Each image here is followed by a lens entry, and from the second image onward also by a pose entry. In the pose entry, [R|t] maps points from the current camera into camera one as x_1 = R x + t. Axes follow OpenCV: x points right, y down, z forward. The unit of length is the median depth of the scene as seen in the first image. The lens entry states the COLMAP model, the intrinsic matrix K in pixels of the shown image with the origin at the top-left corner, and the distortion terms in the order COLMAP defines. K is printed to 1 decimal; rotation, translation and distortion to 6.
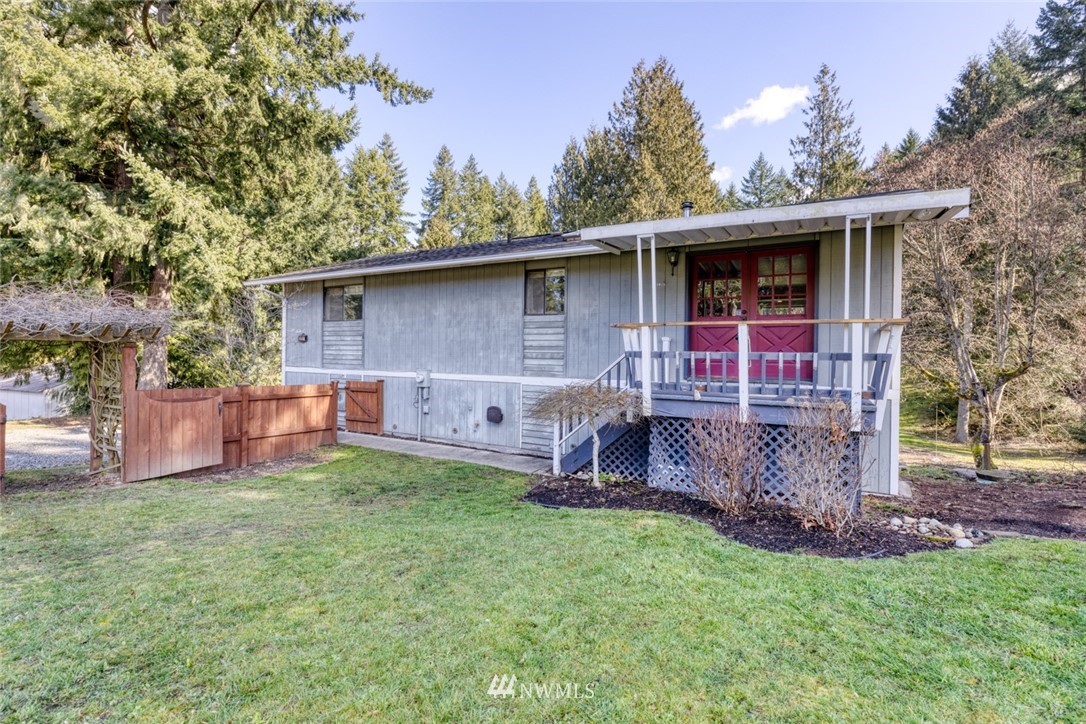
lens RADIAL K [[492.6, 0, 543.0], [0, 492.6, 362.0], [0, 0, 1]] dist [0.000129, 0.000002]
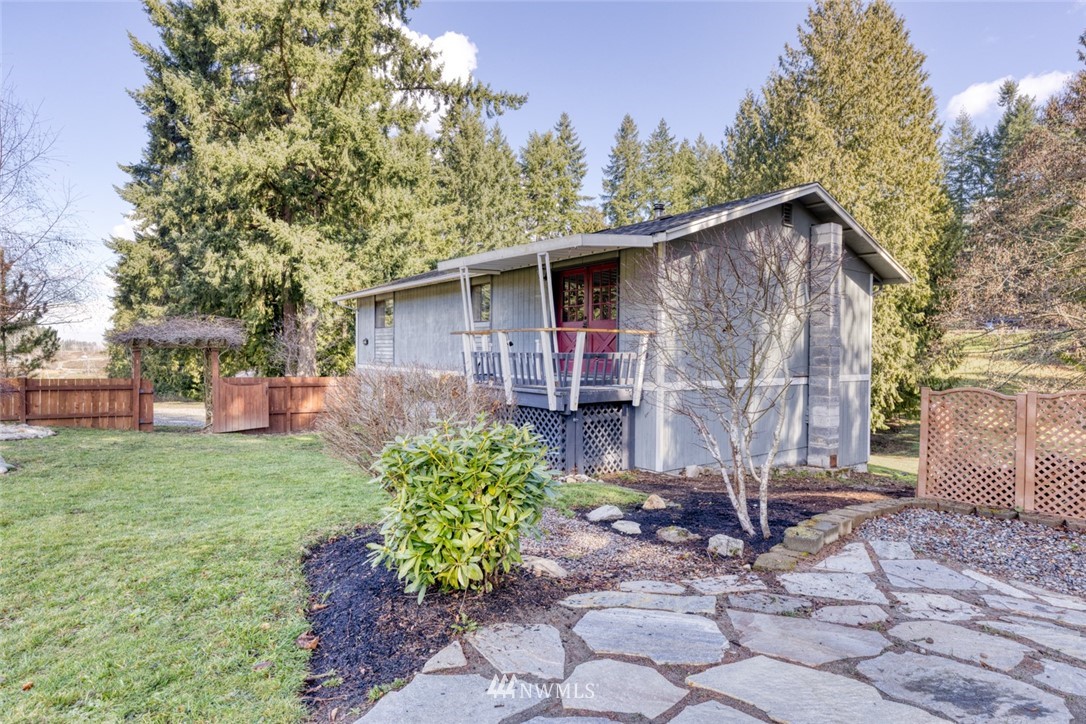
lens RADIAL K [[616.6, 0, 543.0], [0, 616.6, 362.0], [0, 0, 1]] dist [-0.004043, -0.000065]
pose [[0.906637, 0.005078, -0.421882, 0.358680], [-0.006497, 0.999977, -0.001925, 0.001970], [0.421862, 0.004486, 0.906649, -0.141350]]
